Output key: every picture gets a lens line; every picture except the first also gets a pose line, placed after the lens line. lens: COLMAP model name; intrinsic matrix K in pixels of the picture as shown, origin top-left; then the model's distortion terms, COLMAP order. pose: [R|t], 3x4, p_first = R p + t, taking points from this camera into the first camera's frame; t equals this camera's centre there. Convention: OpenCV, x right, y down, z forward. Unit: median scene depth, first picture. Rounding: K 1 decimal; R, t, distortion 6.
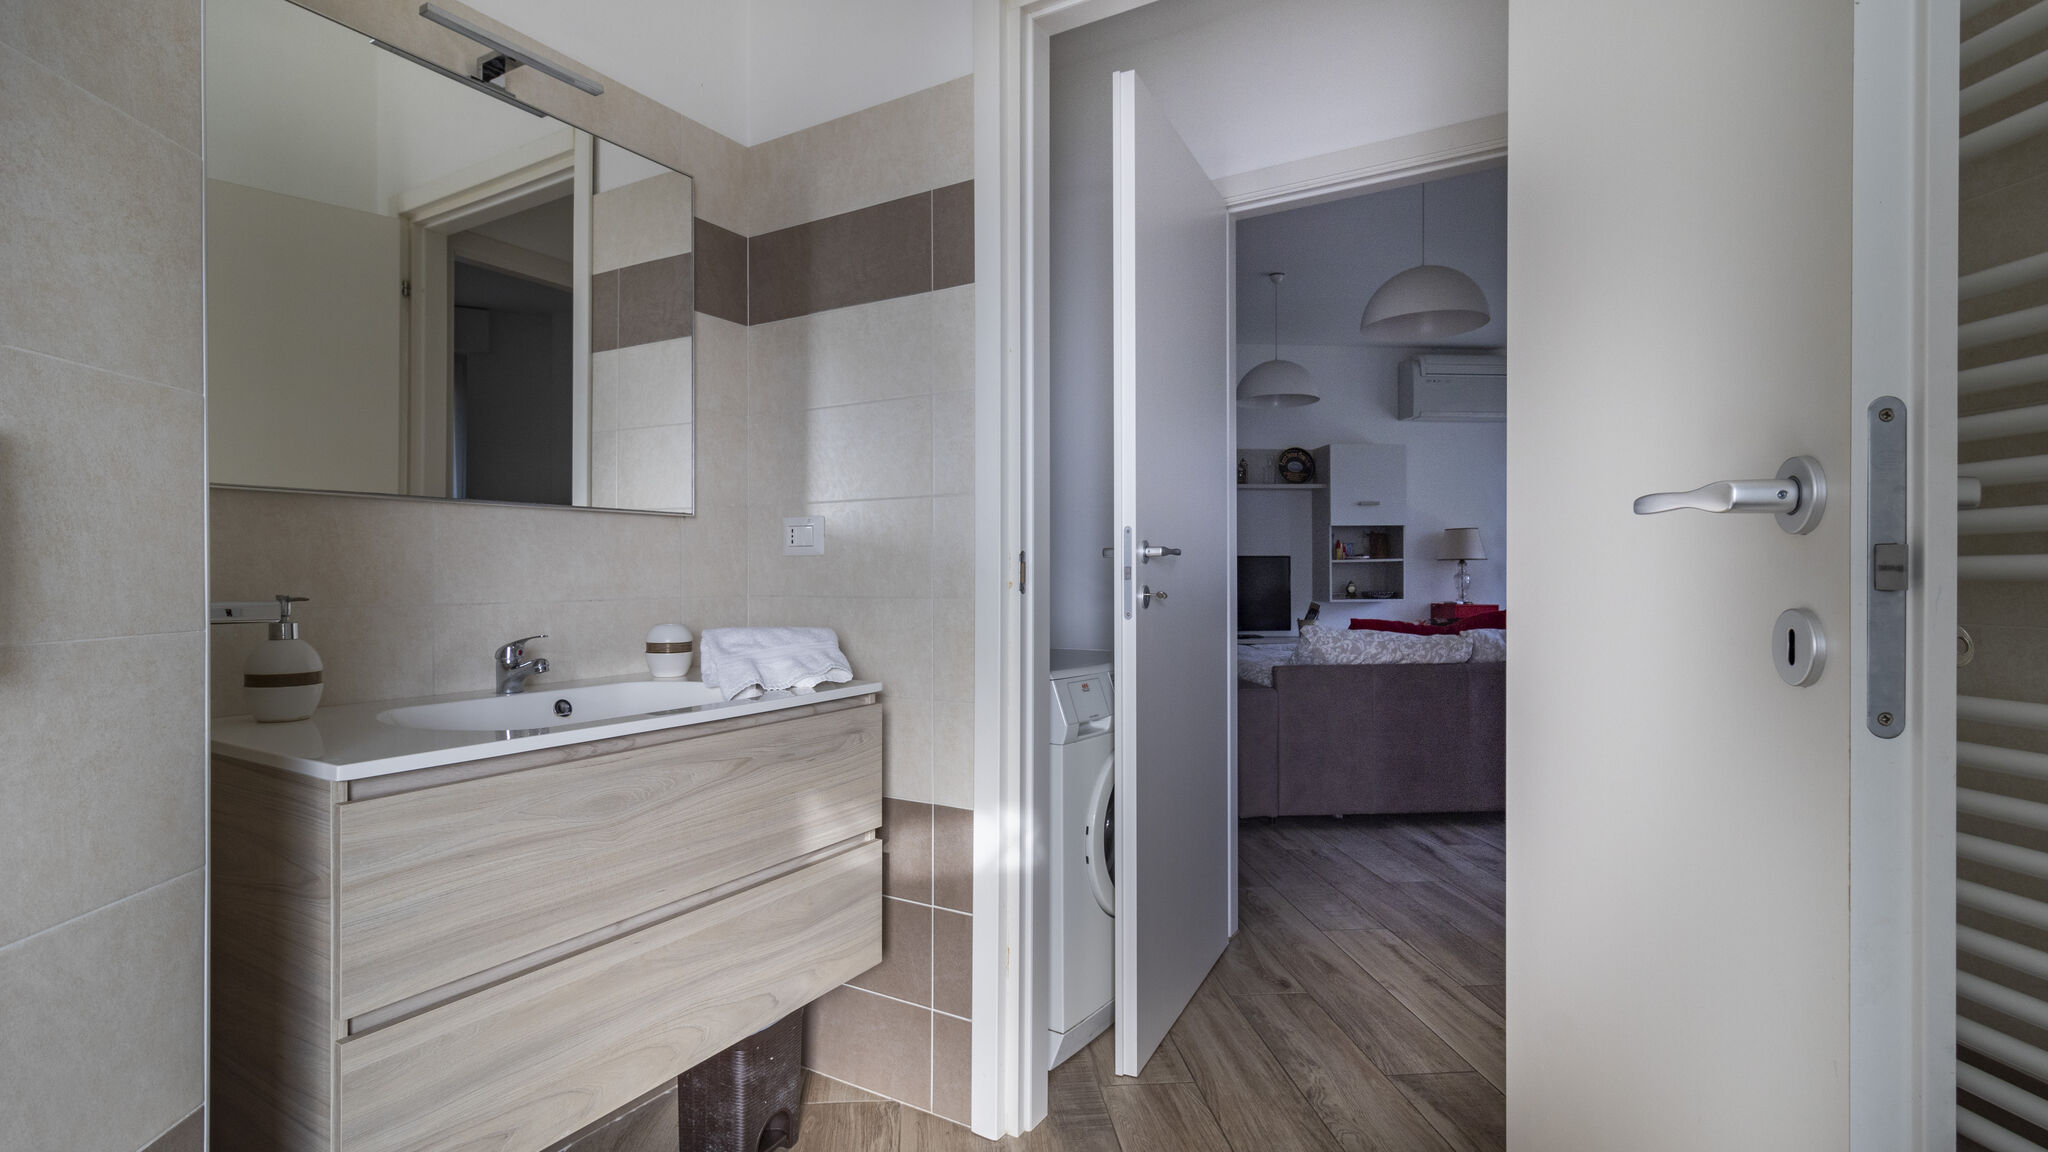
lens RADIAL K [[950.8, 0, 1026.0], [0, 950.8, 575.3], [0, 0, 1]] dist [0.001062, -0.000211]
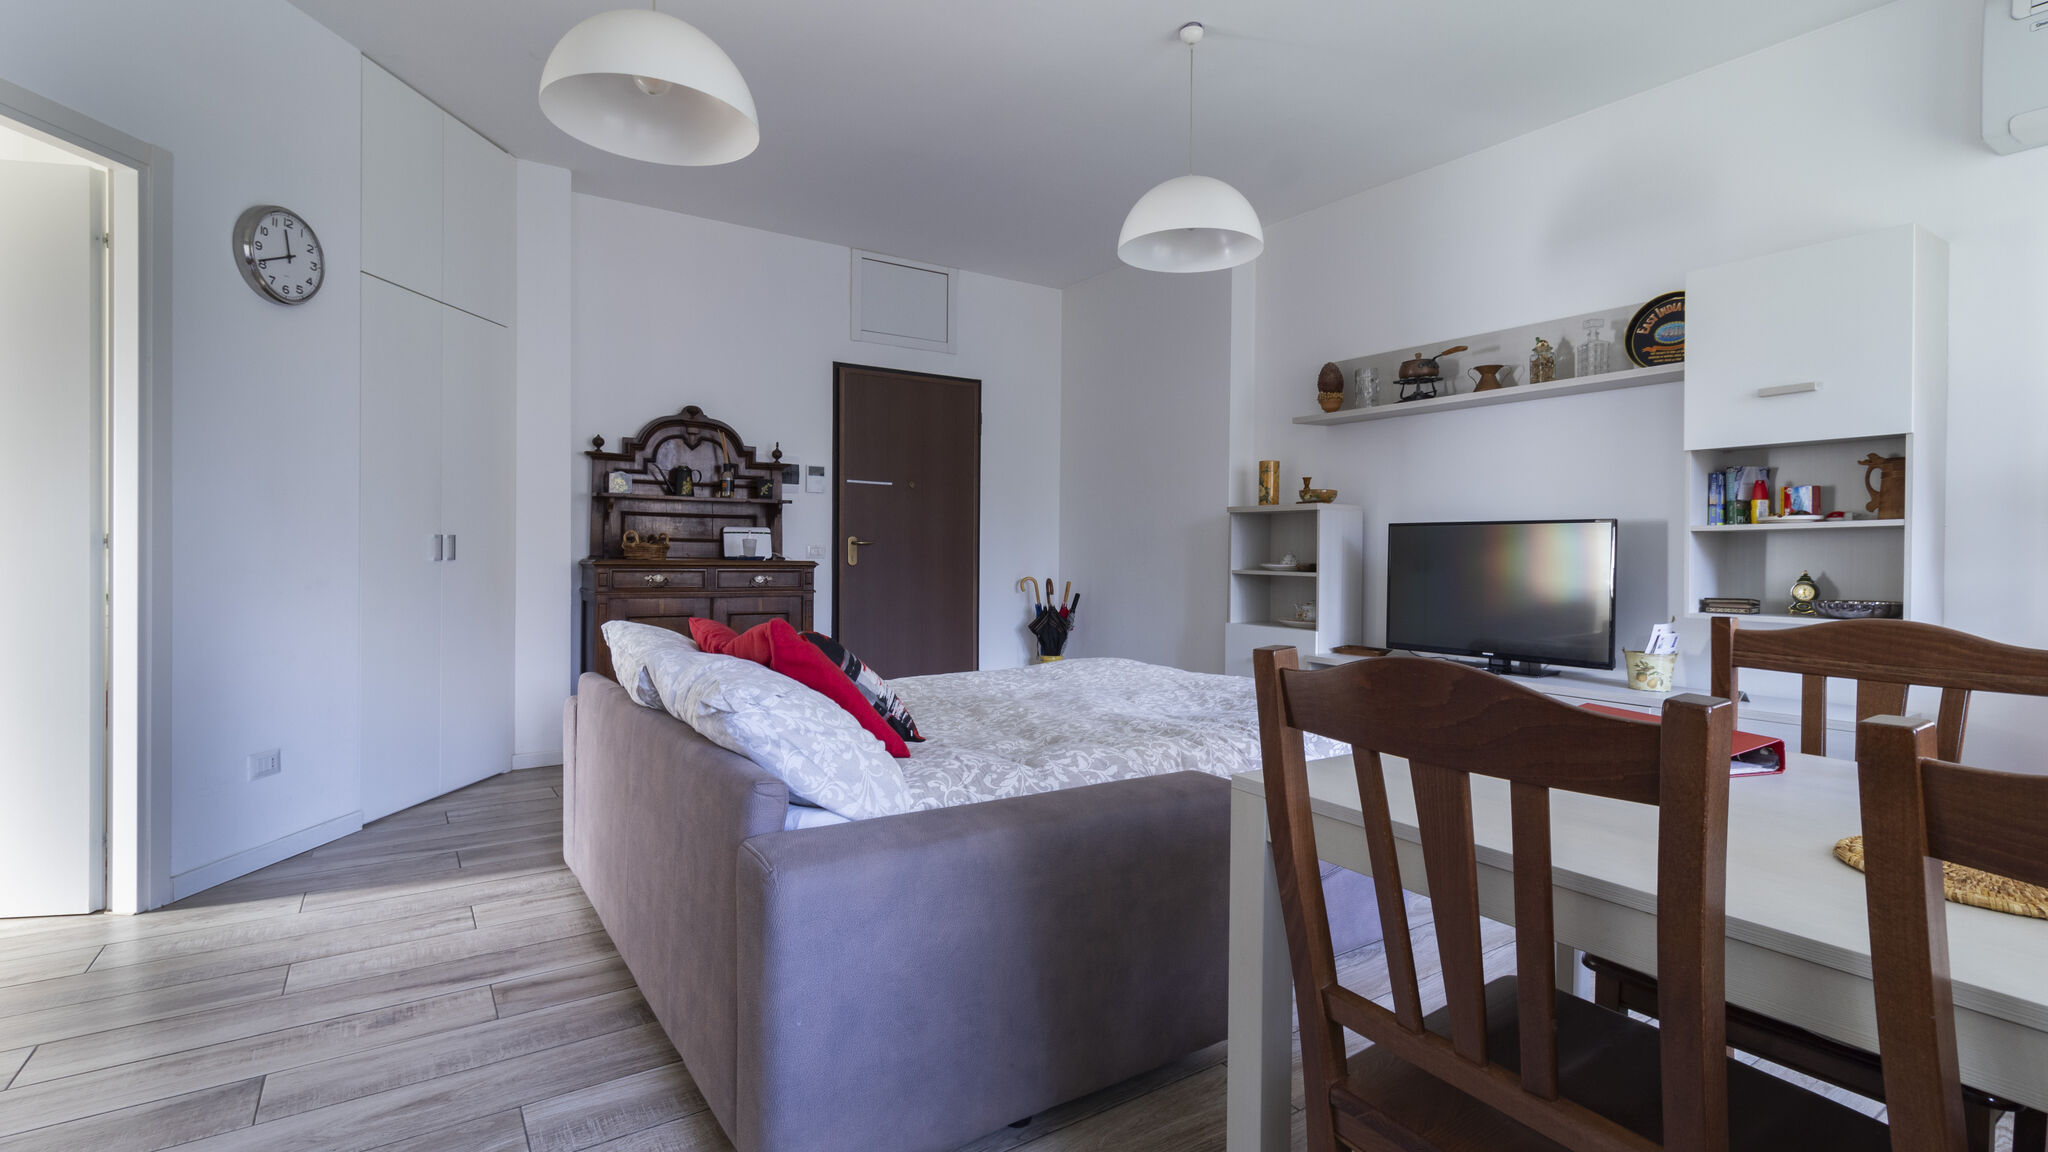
lens RADIAL K [[960.2, 0, 1039.4], [0, 960.2, 558.0], [0, 0, 1]] dist [-0.000013, 0.000191]
pose [[0.492335, 0.008366, -0.870365, 1.114810], [-0.009378, 0.999947, 0.004306, 0.002919], [0.870355, 0.006042, 0.492387, 0.974706]]
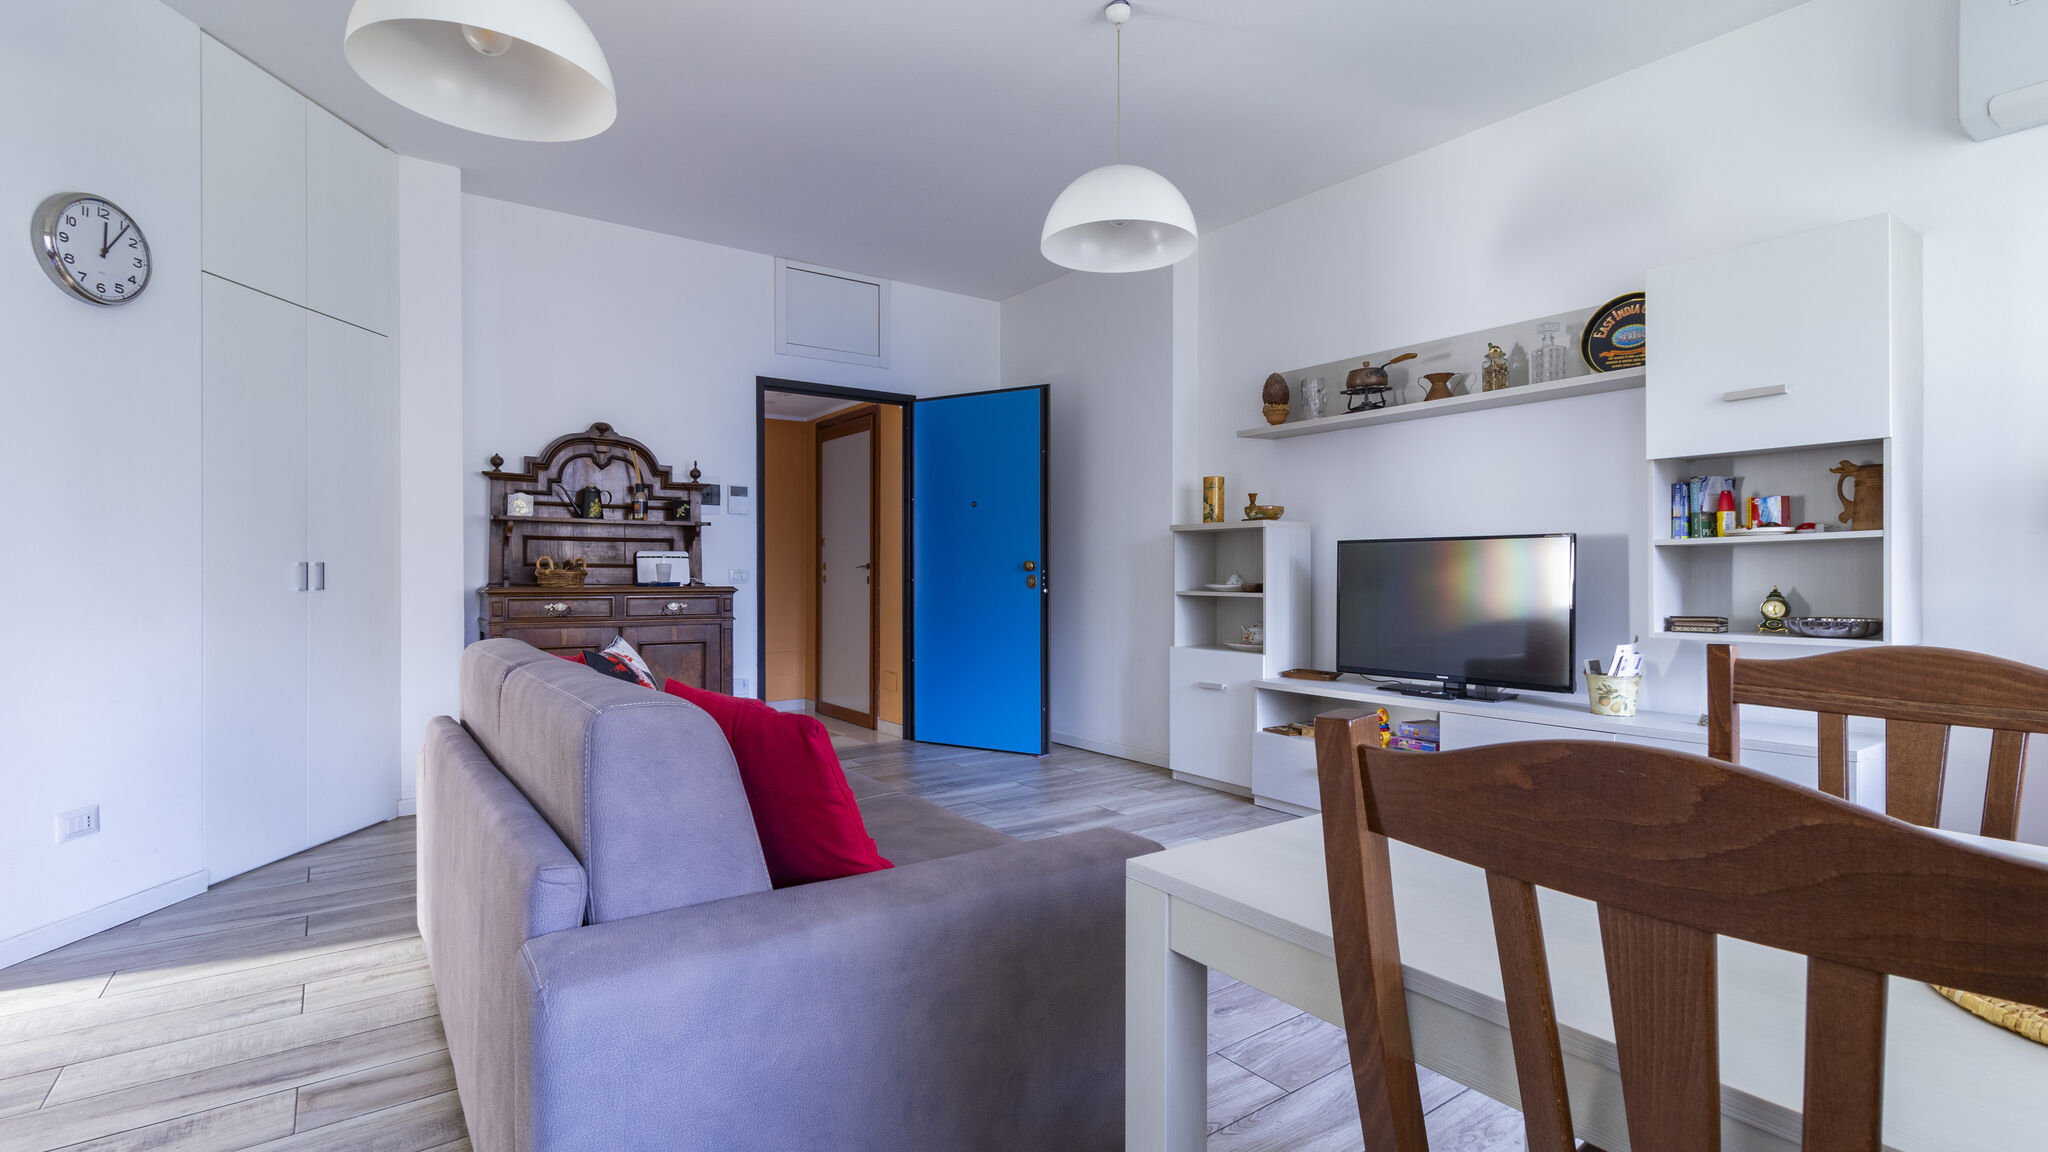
lens RADIAL K [[950.8, 0, 1026.0], [0, 950.8, 575.3], [0, 0, 1]] dist [0.001062, -0.000211]
pose [[0.515740, -0.000995, -0.856744, 1.063391], [0.000879, 0.999999, -0.000631, 0.002220], [0.856745, -0.000428, 0.515741, 1.043841]]
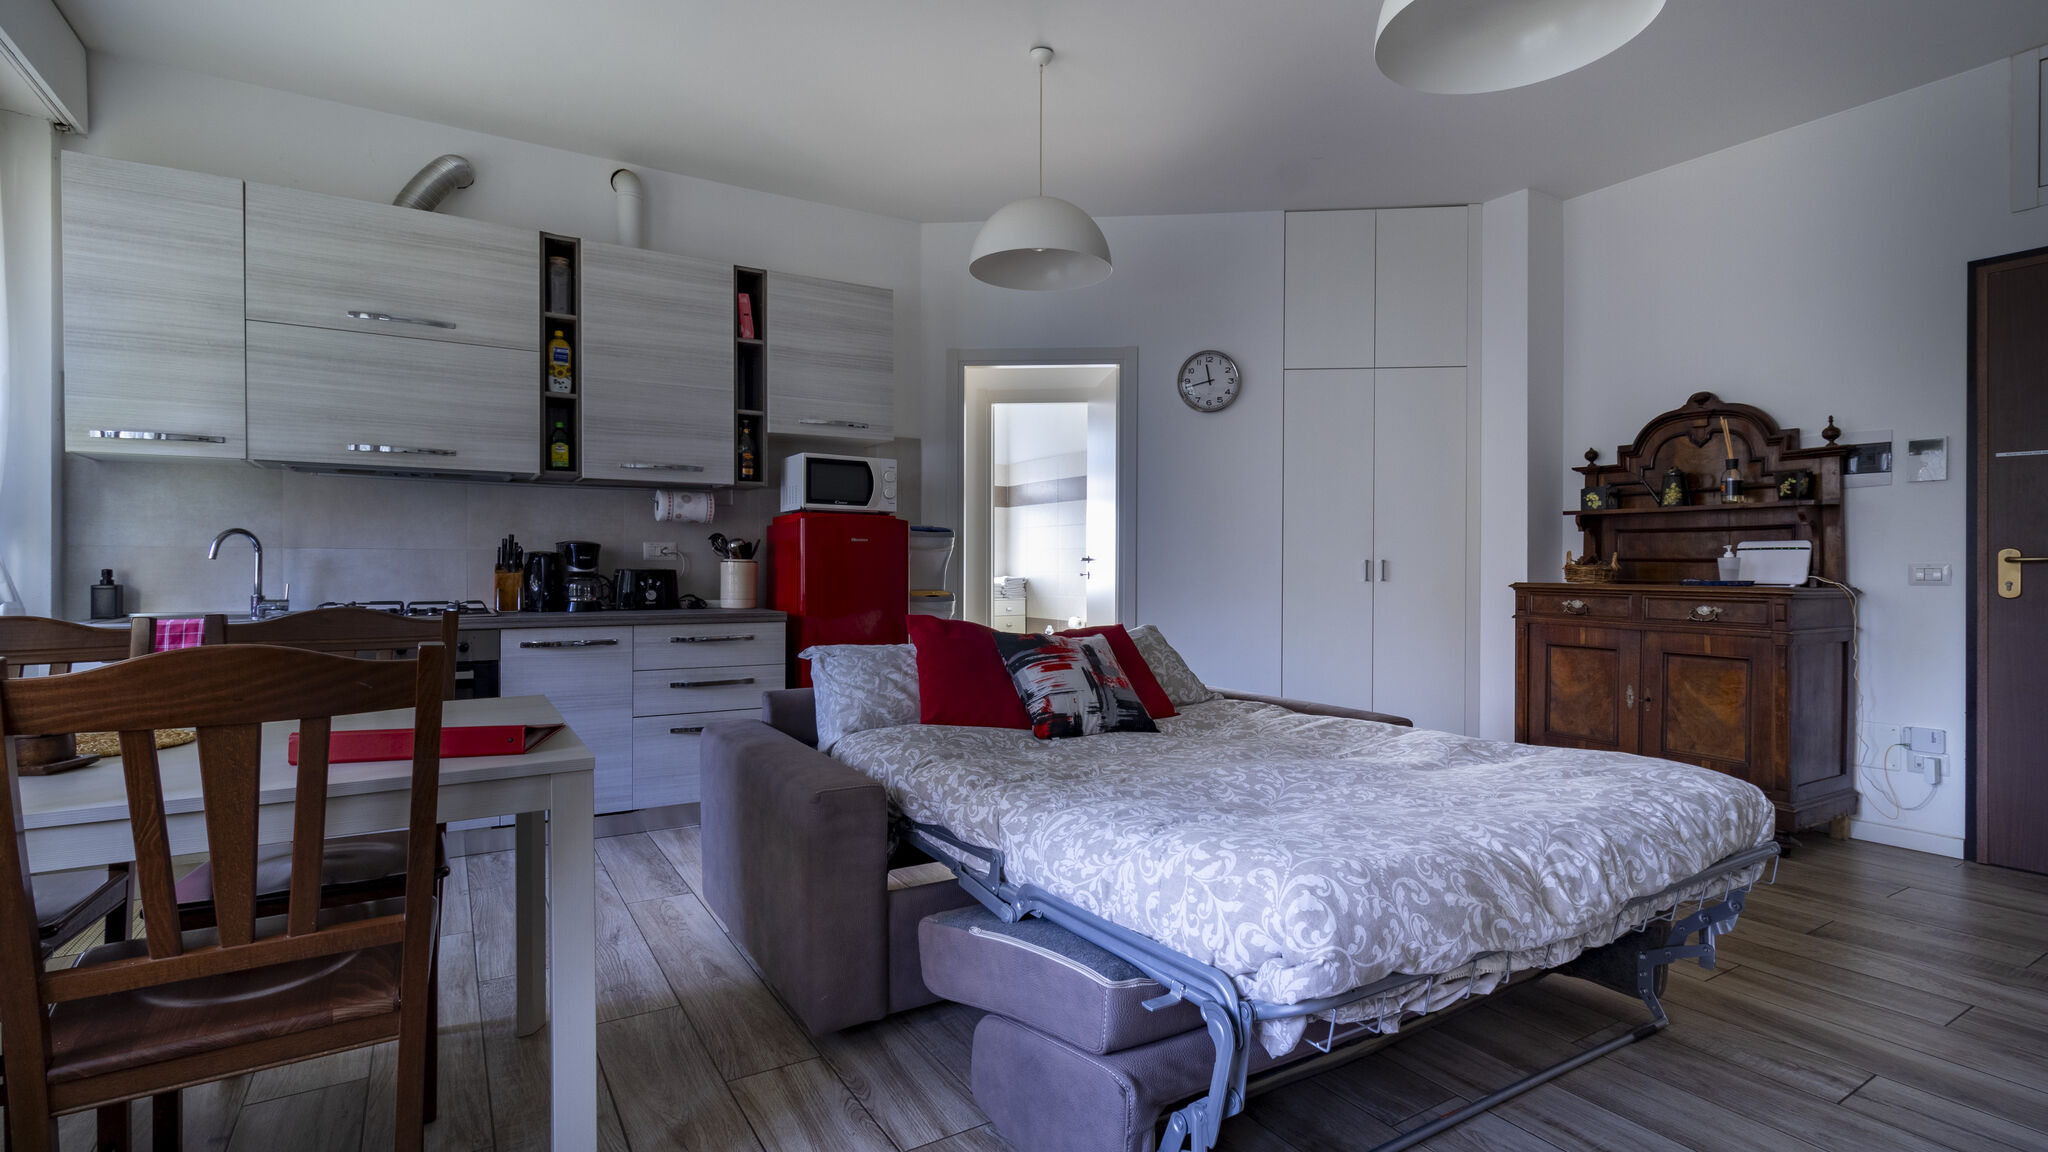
lens RADIAL K [[949.8, 0, 1026.5], [0, 949.8, 577.6], [0, 0, 1]] dist [-0.000488, 0.000437]
pose [[-0.896816, -0.000897, -0.442403, 0.856631], [-0.006397, 0.999920, 0.010940, 0.000749], [0.442358, 0.012642, -0.896750, 1.810083]]
